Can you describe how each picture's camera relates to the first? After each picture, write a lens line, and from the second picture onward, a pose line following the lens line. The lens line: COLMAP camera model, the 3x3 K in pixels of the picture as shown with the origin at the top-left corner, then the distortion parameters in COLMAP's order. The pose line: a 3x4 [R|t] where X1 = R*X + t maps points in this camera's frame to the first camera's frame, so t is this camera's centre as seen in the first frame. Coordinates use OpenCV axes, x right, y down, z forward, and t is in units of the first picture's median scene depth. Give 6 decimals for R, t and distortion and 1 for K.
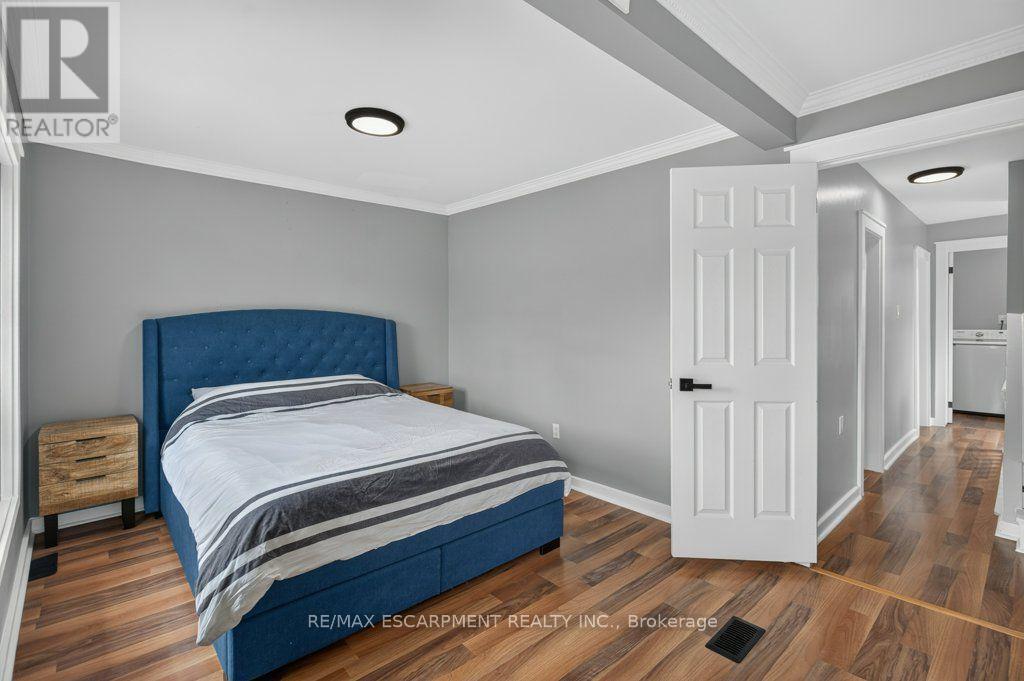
lens RADIAL K [[476.9, 0, 517.4], [0, 476.9, 327.4], [0, 0, 1]] dist [-0.008671, -0.000148]
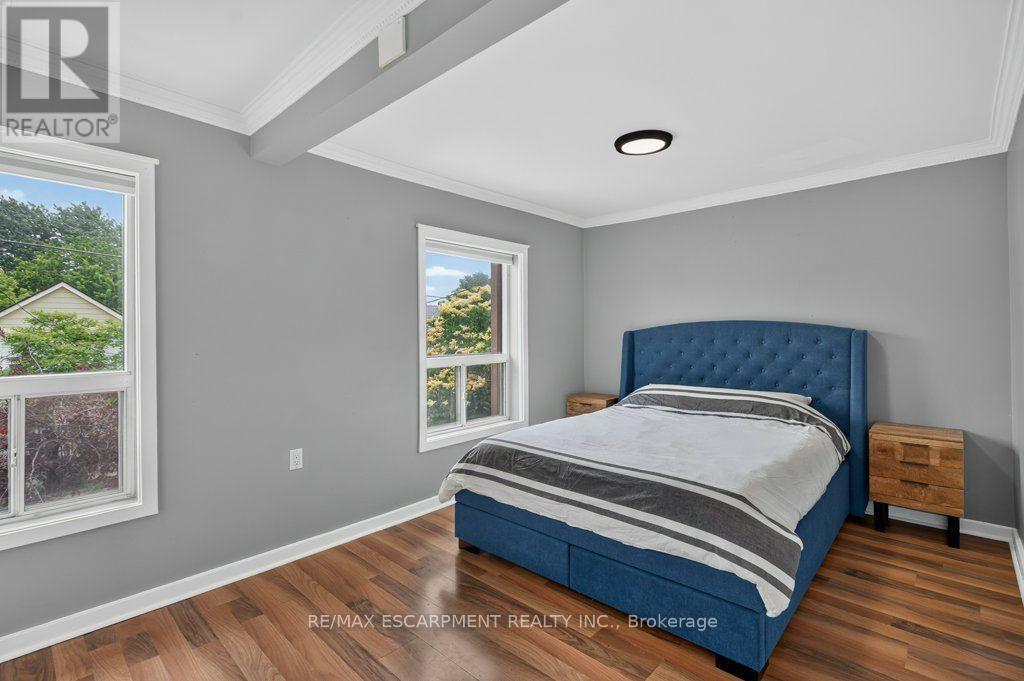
lens RADIAL K [[476.9, 0, 517.4], [0, 476.9, 327.4], [0, 0, 1]] dist [-0.008671, -0.000148]
pose [[0.068230, -0.005643, -0.997654, 0.636847], [-0.009237, 0.999938, -0.006288, -0.015219], [0.997627, 0.009644, 0.068174, 0.566121]]
